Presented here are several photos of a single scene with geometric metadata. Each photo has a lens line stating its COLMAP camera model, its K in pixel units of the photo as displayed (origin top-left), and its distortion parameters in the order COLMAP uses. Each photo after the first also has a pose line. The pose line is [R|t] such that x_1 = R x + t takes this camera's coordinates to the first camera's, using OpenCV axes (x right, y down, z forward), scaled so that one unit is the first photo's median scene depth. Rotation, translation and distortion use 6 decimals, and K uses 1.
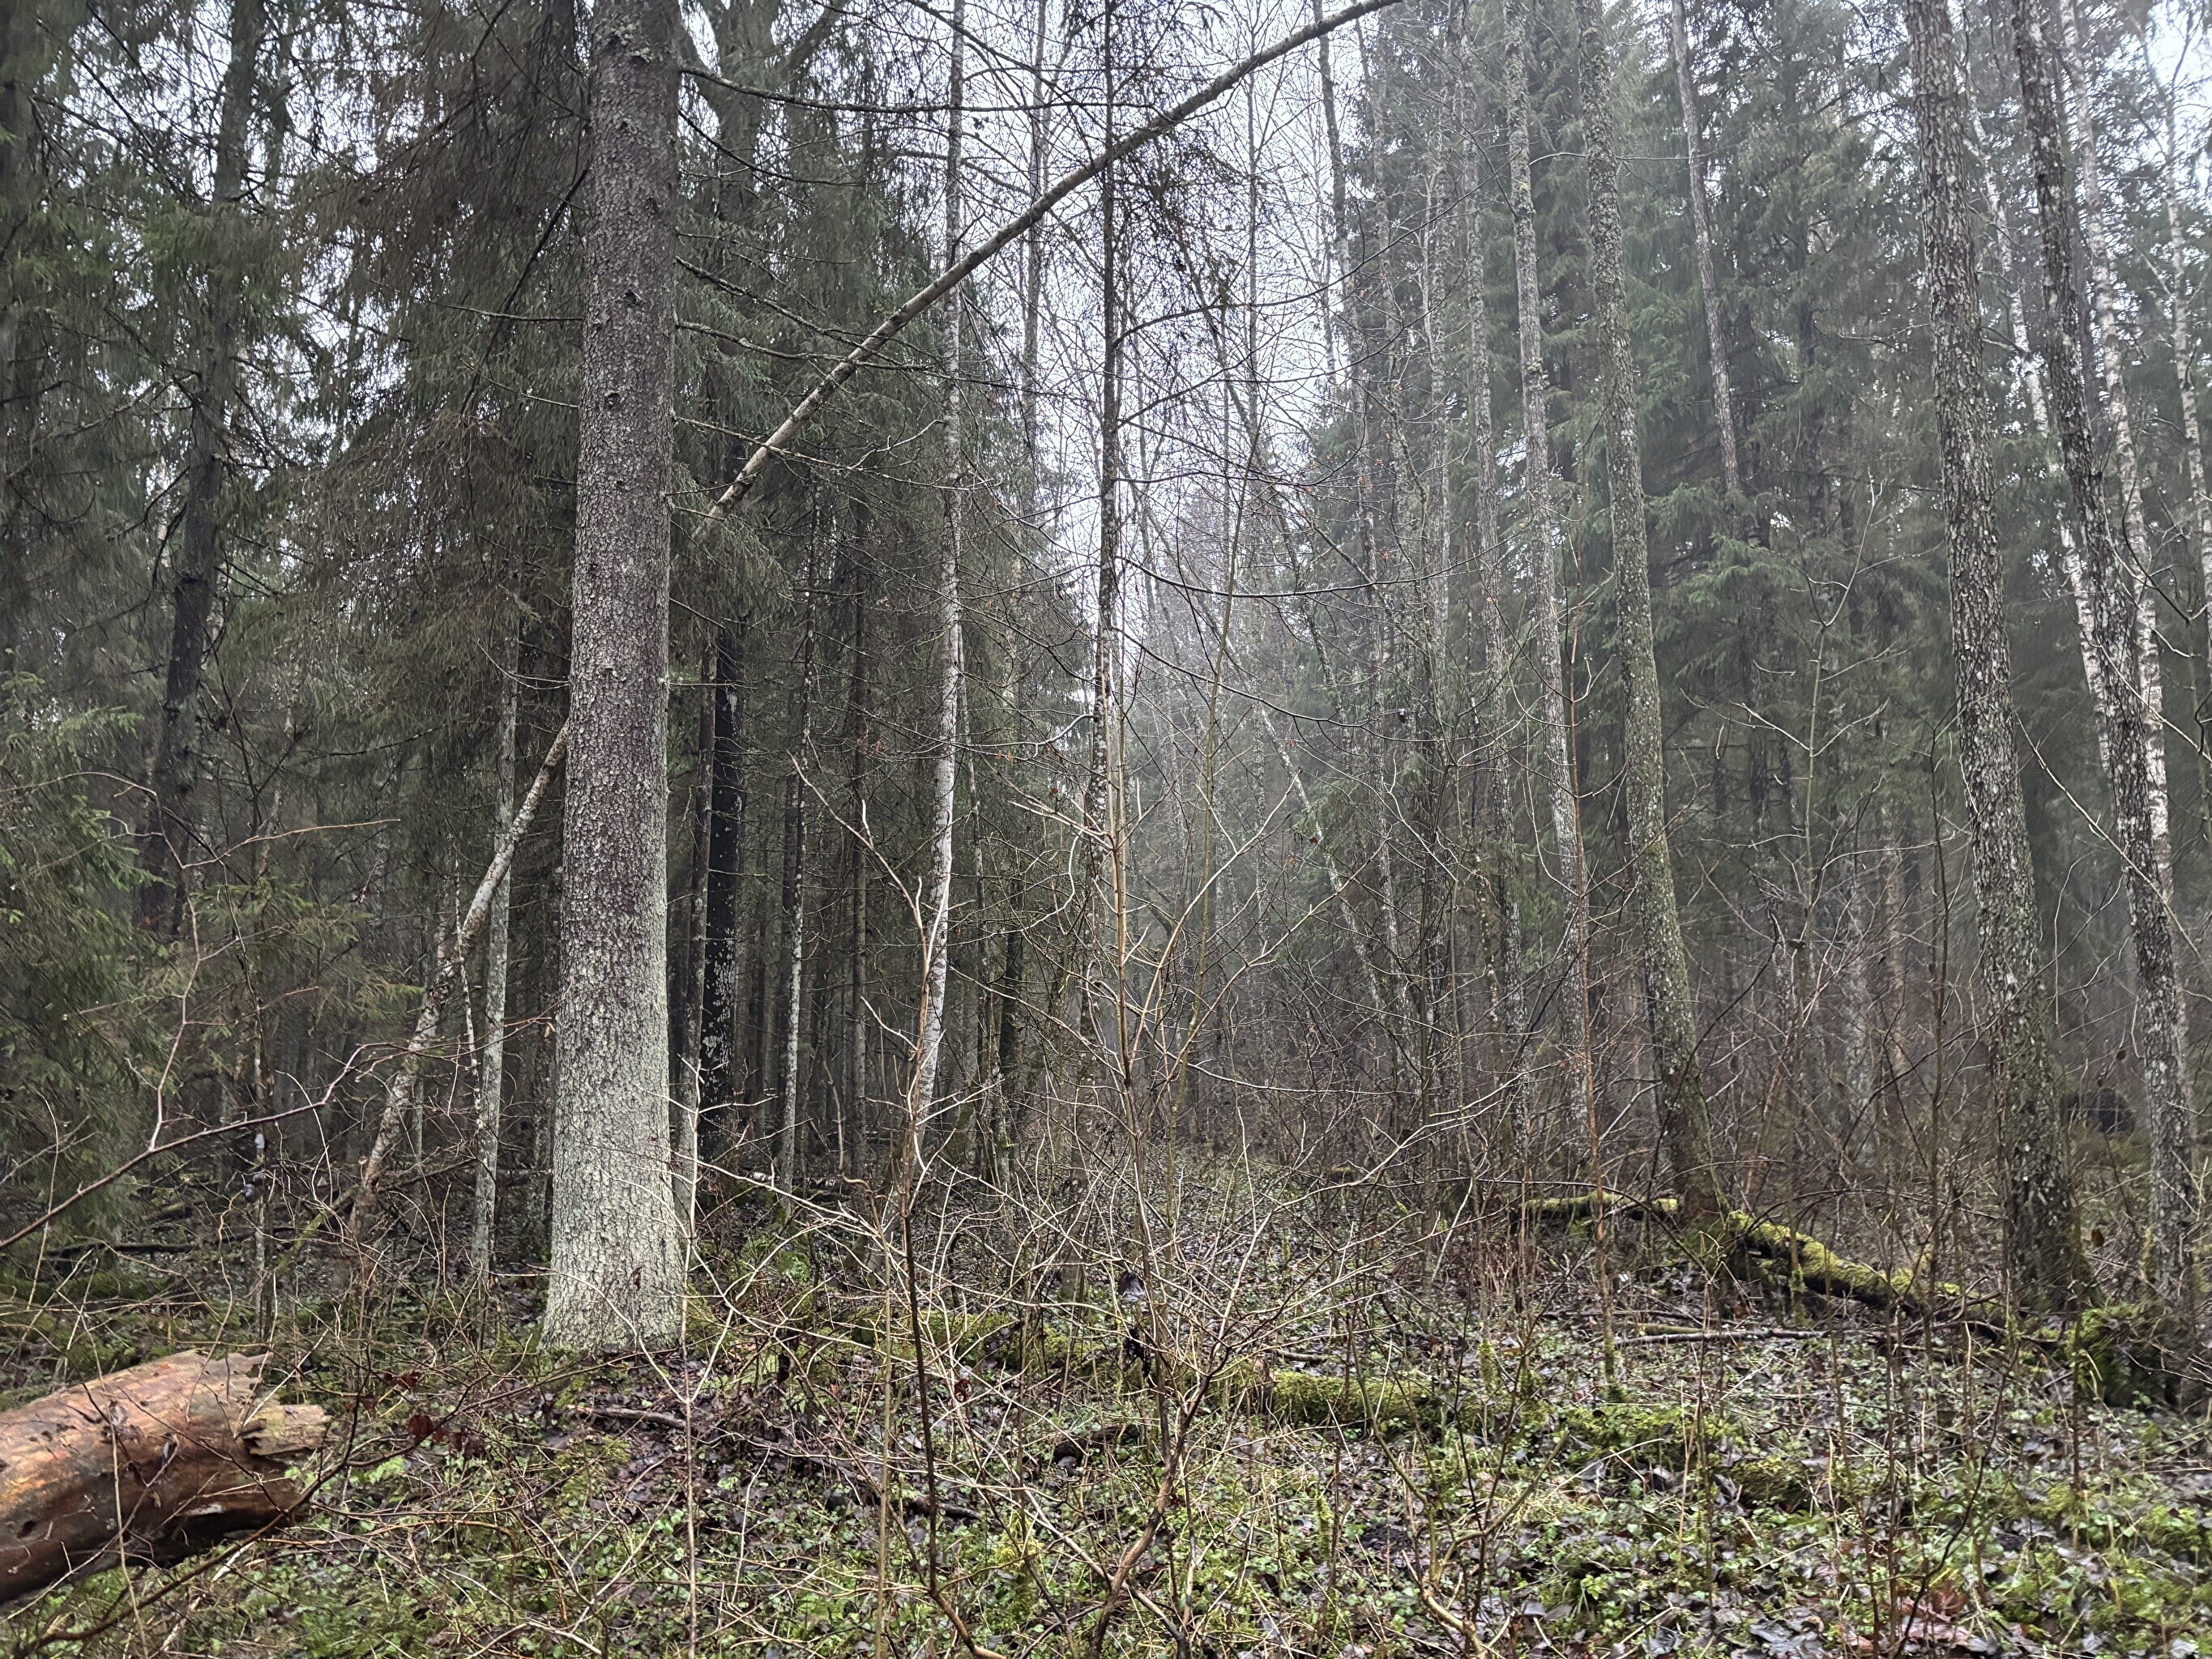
lens RADIAL K [[1663.6, 0, 1112.7], [0, 1663.6, 804.2], [0, 0, 1]] dist [0.048117, -0.042112]
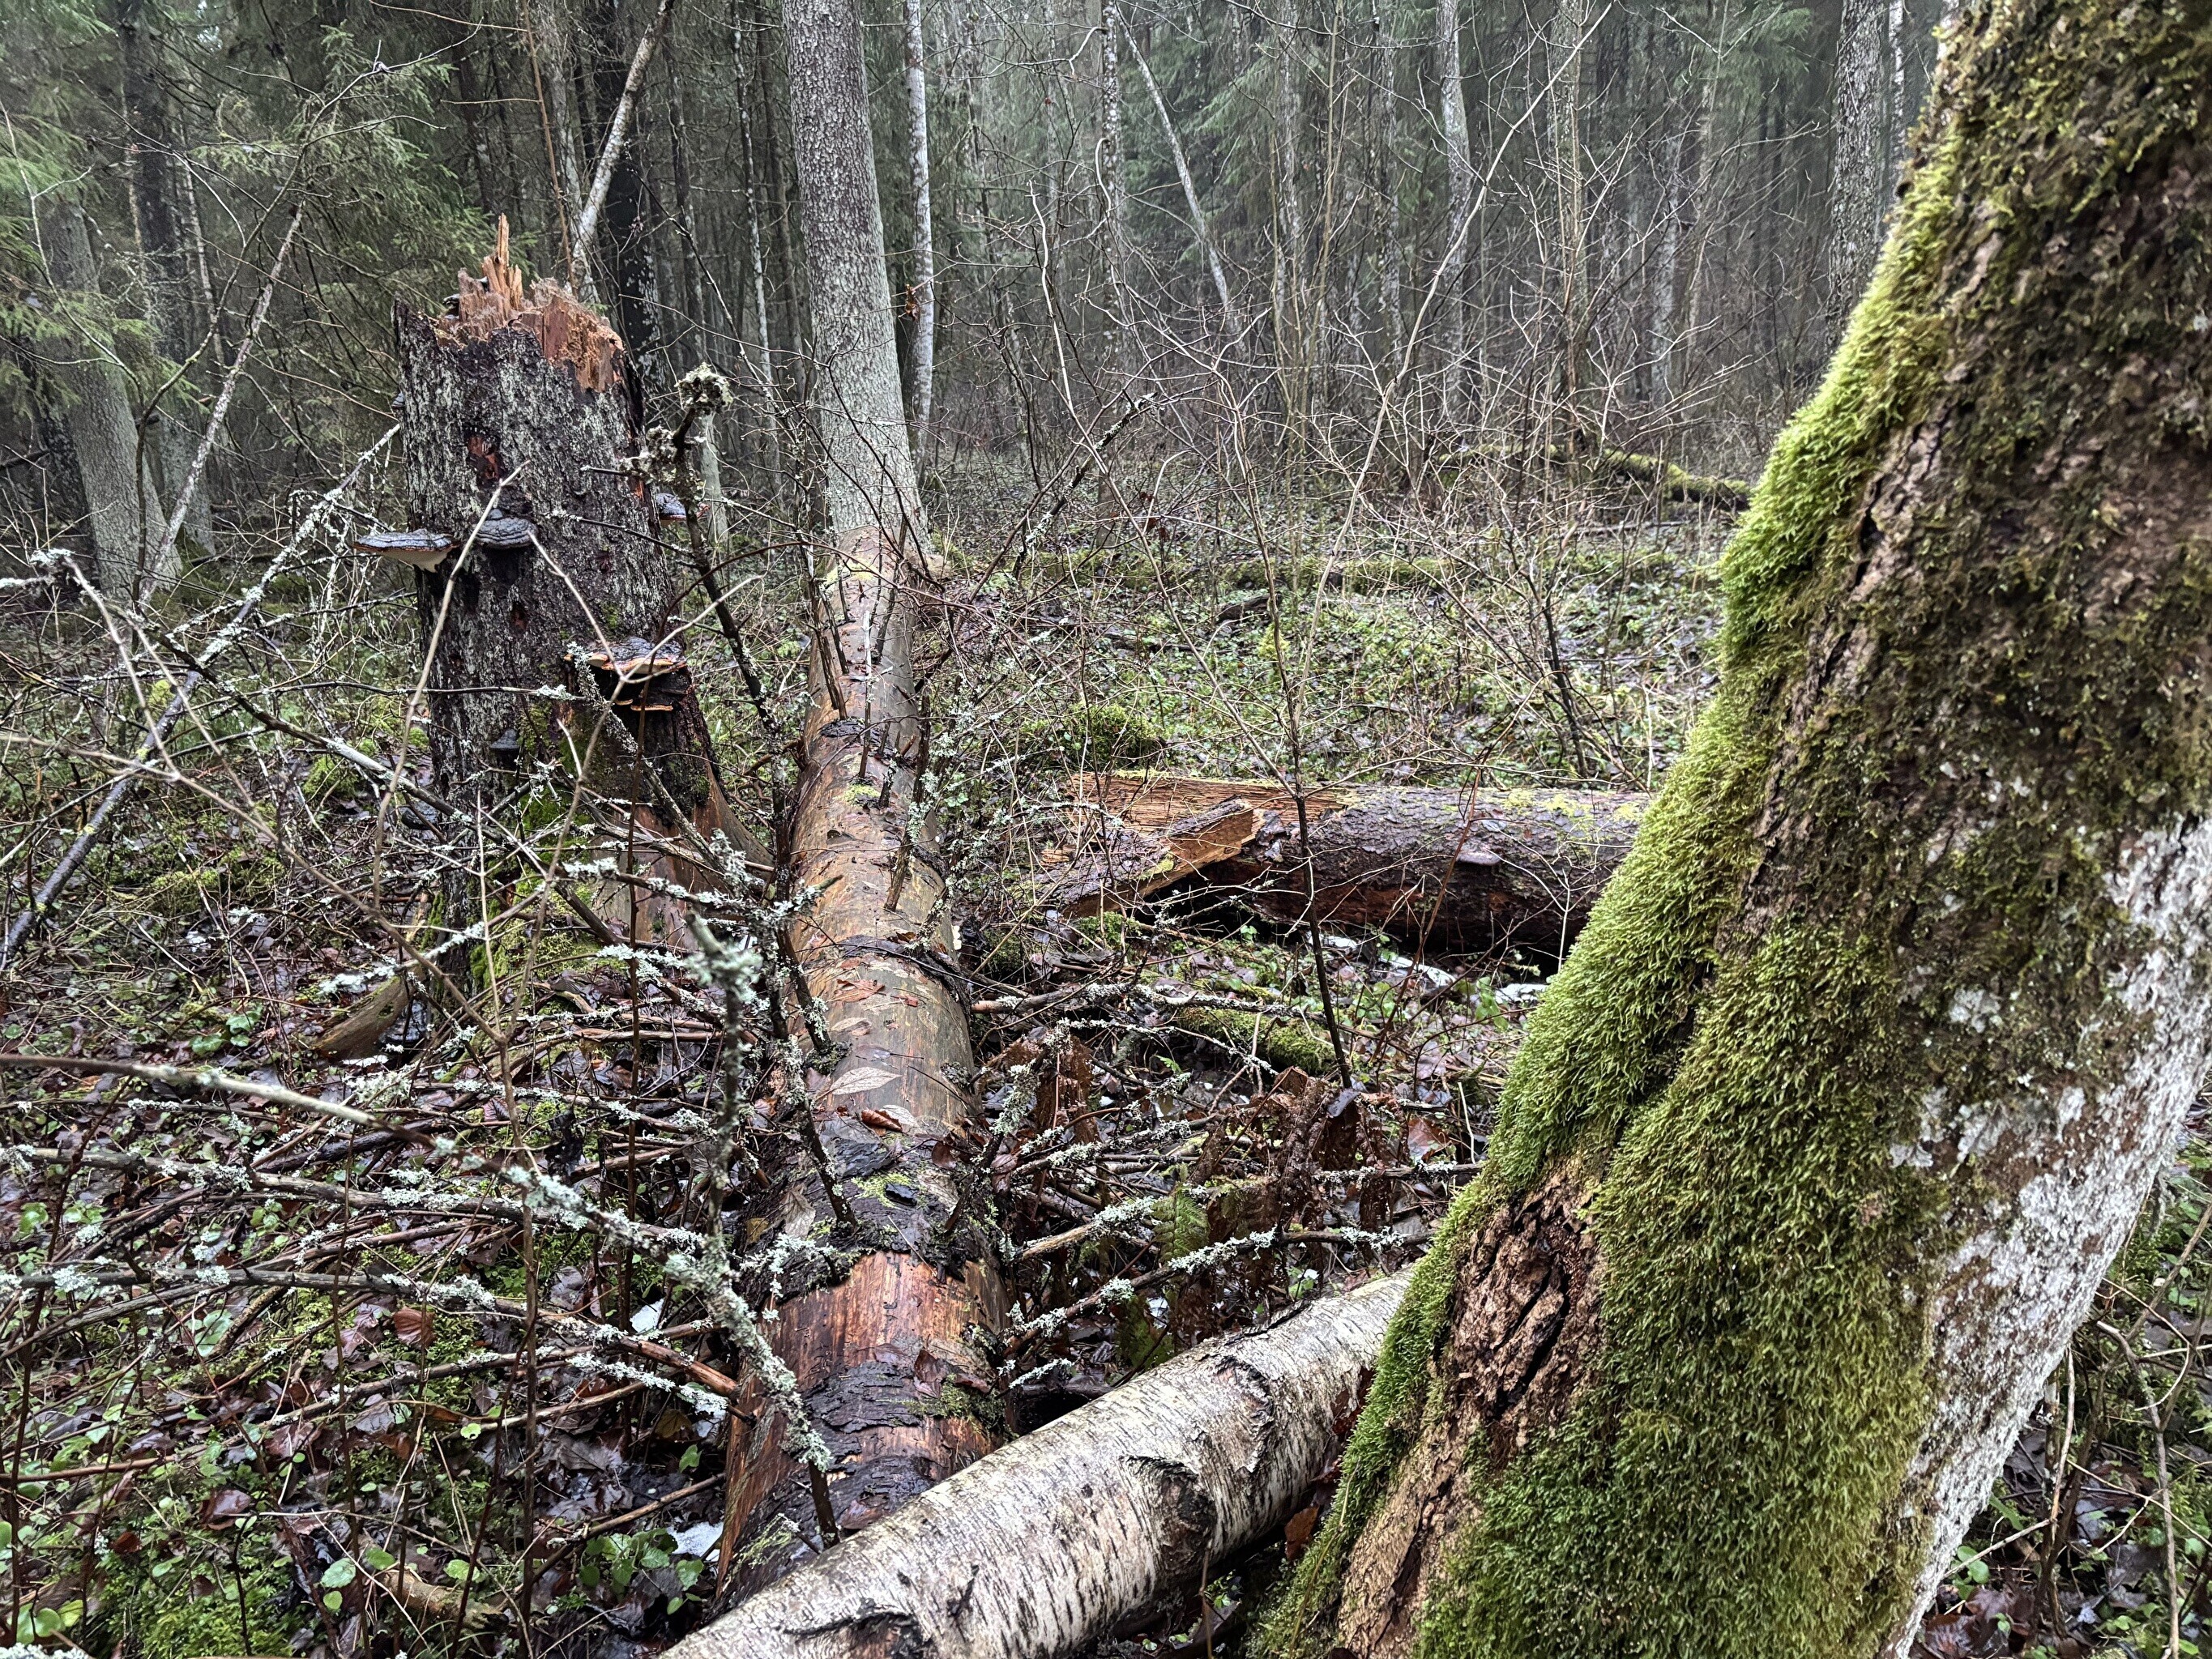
lens RADIAL K [[1704.0, 0, 1154.0], [0, 1704.0, 807.8], [0, 0, 1]] dist [0.069927, -0.082925]
pose [[0.984689, -0.085212, 0.152076, -0.332210], [0.019422, 0.920582, 0.390067, -0.038671], [-0.173237, -0.381141, 0.908141, -0.398593]]
